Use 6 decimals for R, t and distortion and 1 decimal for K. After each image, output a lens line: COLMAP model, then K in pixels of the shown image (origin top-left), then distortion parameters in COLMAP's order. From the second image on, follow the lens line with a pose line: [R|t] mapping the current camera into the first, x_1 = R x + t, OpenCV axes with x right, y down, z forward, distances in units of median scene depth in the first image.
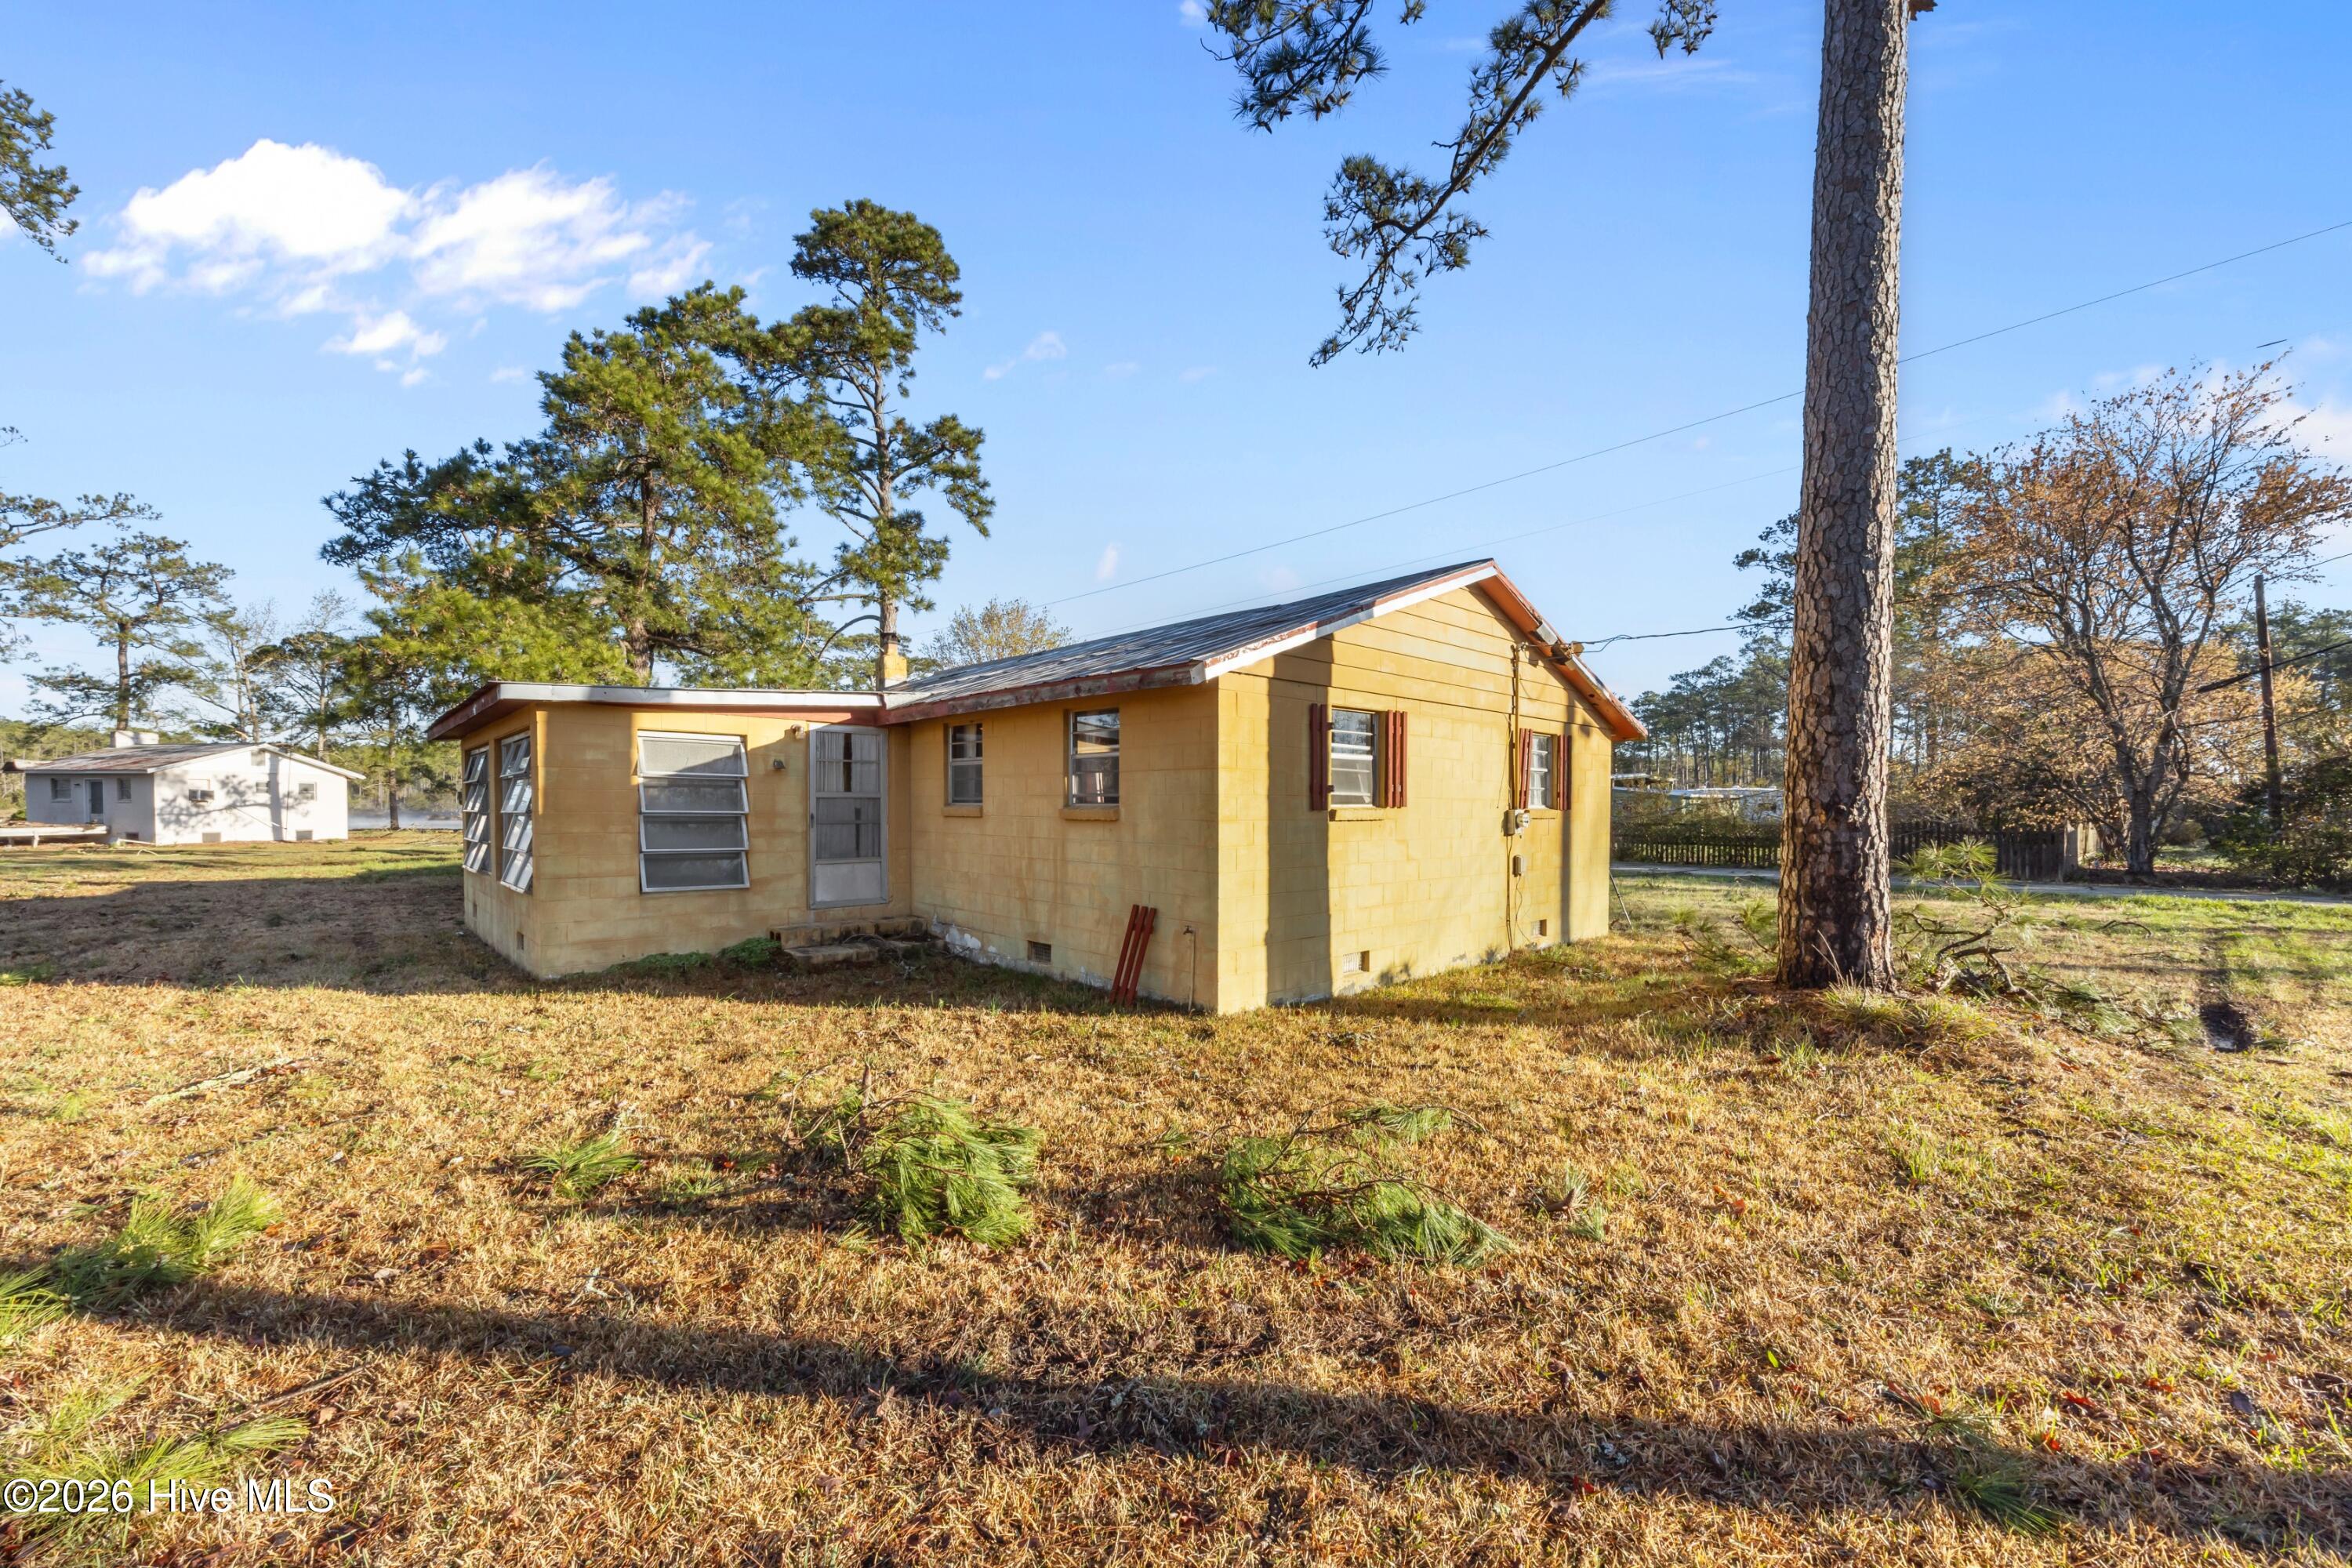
lens RADIAL K [[898.8, 0, 1178.4], [0, 898.8, 786.2], [0, 0, 1]] dist [-0.004029, -0.000613]
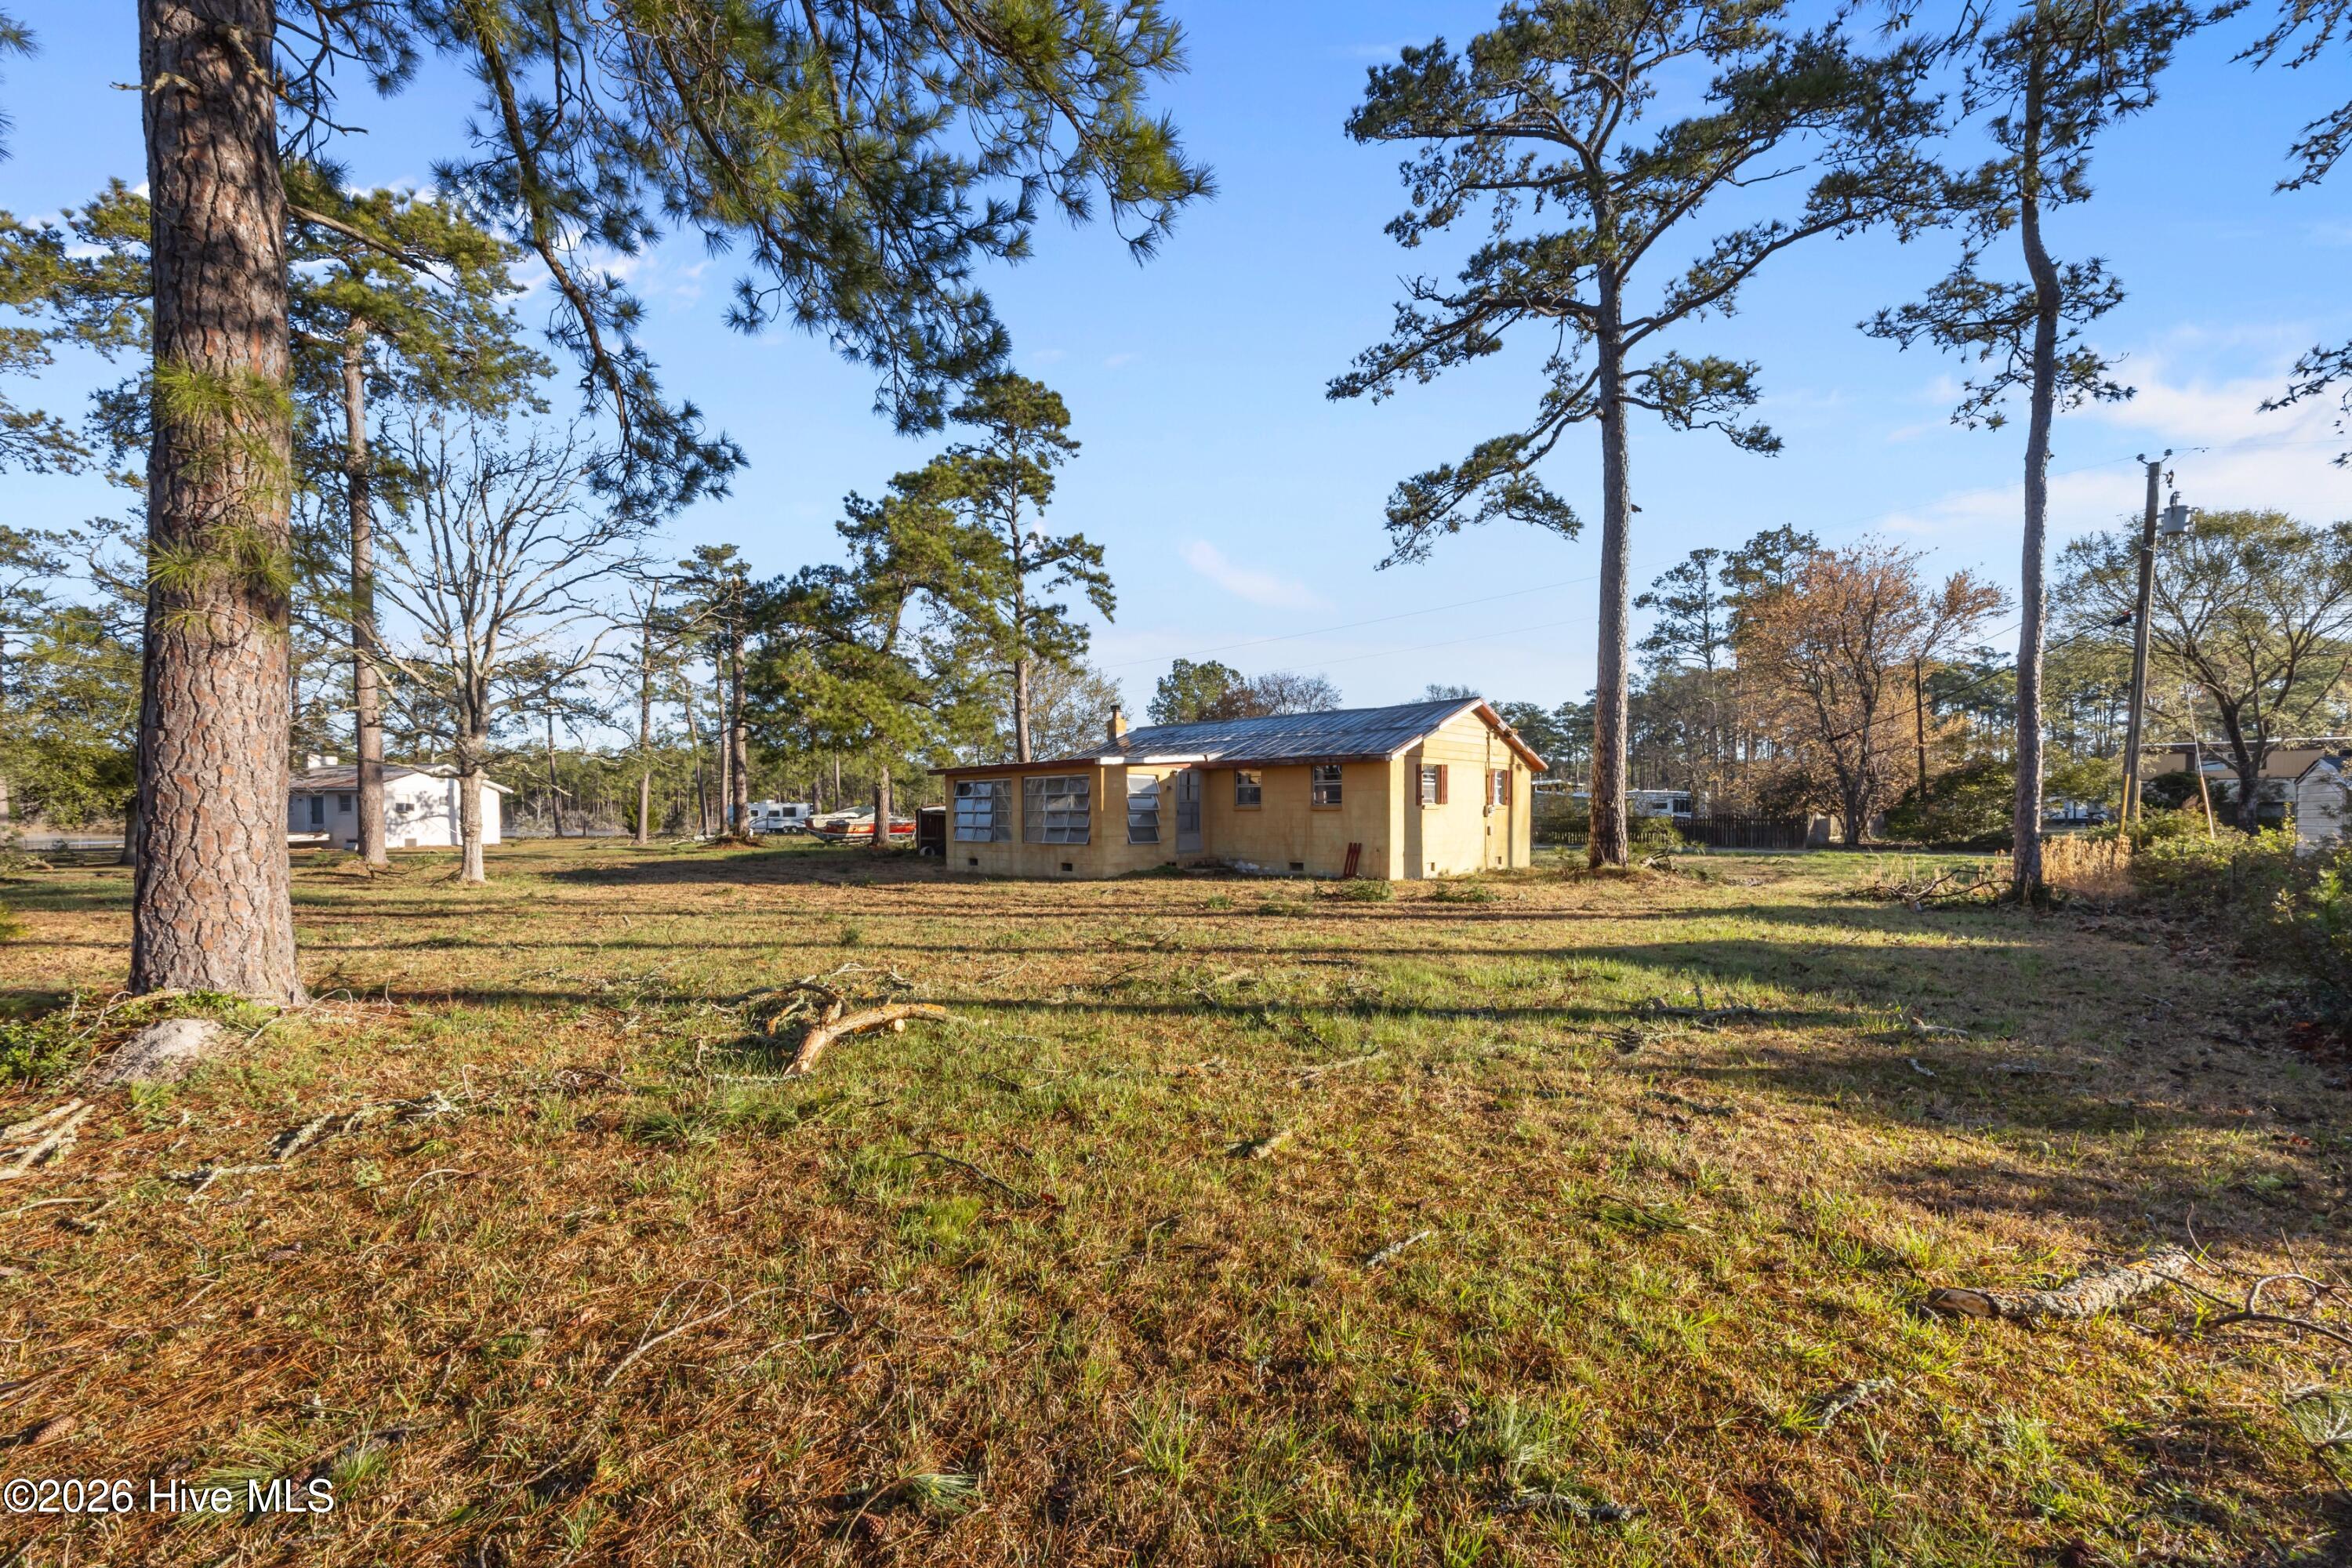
lens RADIAL K [[898.8, 0, 1173.1], [0, 898.8, 803.9], [0, 0, 1]] dist [-0.004029, -0.000613]
pose [[0.997903, -0.010040, 0.063951, -0.320566], [0.009072, 0.999840, 0.015406, -0.010640], [-0.064095, -0.014793, 0.997834, -0.685823]]
